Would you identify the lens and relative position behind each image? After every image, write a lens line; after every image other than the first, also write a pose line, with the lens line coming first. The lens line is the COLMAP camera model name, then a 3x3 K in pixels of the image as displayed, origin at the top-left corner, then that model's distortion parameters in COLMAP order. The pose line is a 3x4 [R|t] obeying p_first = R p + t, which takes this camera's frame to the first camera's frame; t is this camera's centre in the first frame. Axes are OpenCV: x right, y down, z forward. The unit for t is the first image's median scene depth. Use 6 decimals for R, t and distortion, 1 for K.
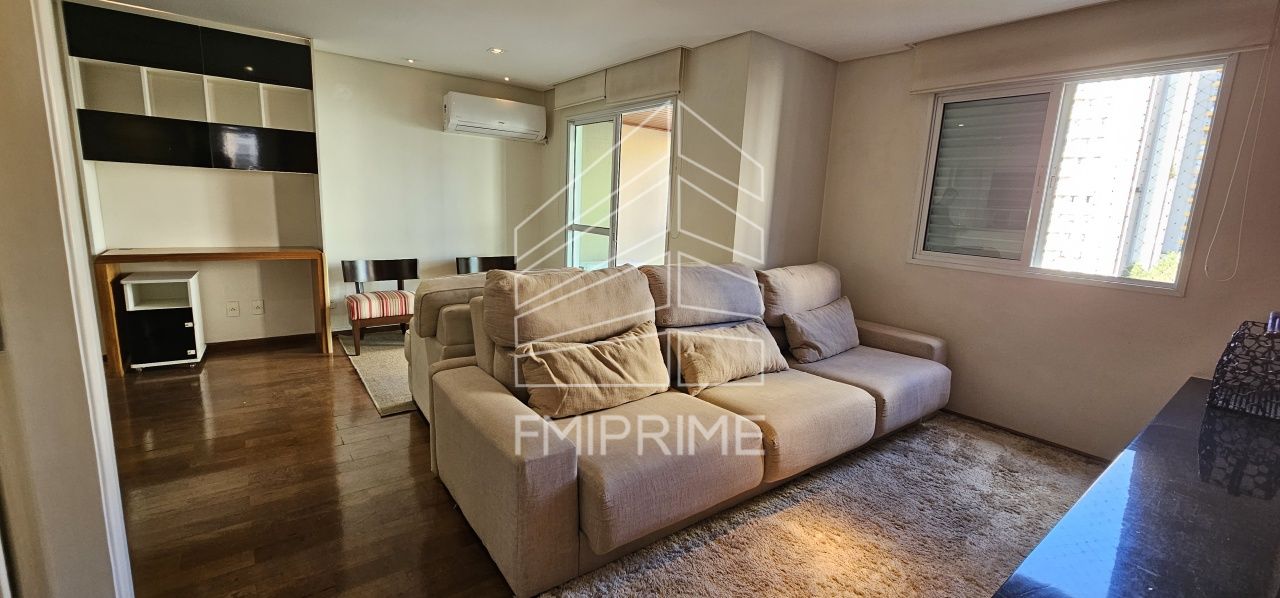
lens RADIAL K [[521.7, 0, 637.0], [0, 521.7, 298.5], [0, 0, 1]] dist [0.010646, -0.000577]
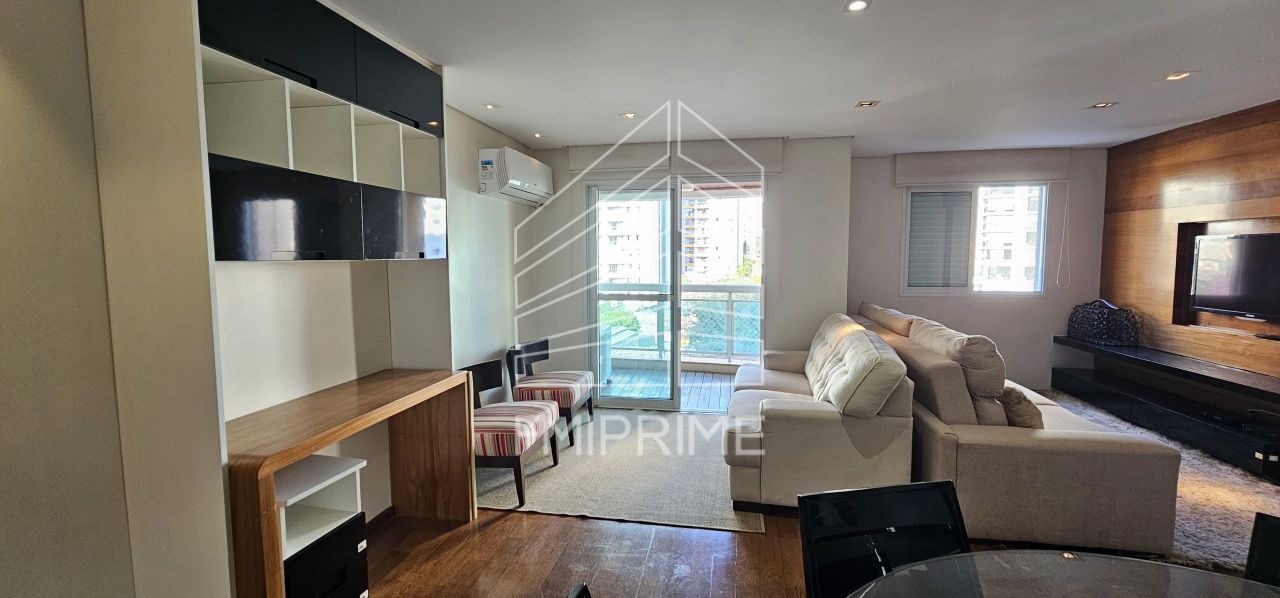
lens RADIAL K [[521.7, 0, 643.6], [0, 521.7, 294.1], [0, 0, 1]] dist [0.010646, -0.000577]
pose [[0.726957, -0.102943, 0.678923, -0.880374], [0.163963, 0.986123, -0.026040, -0.130783], [-0.666820, 0.130248, 0.733748, 0.337834]]
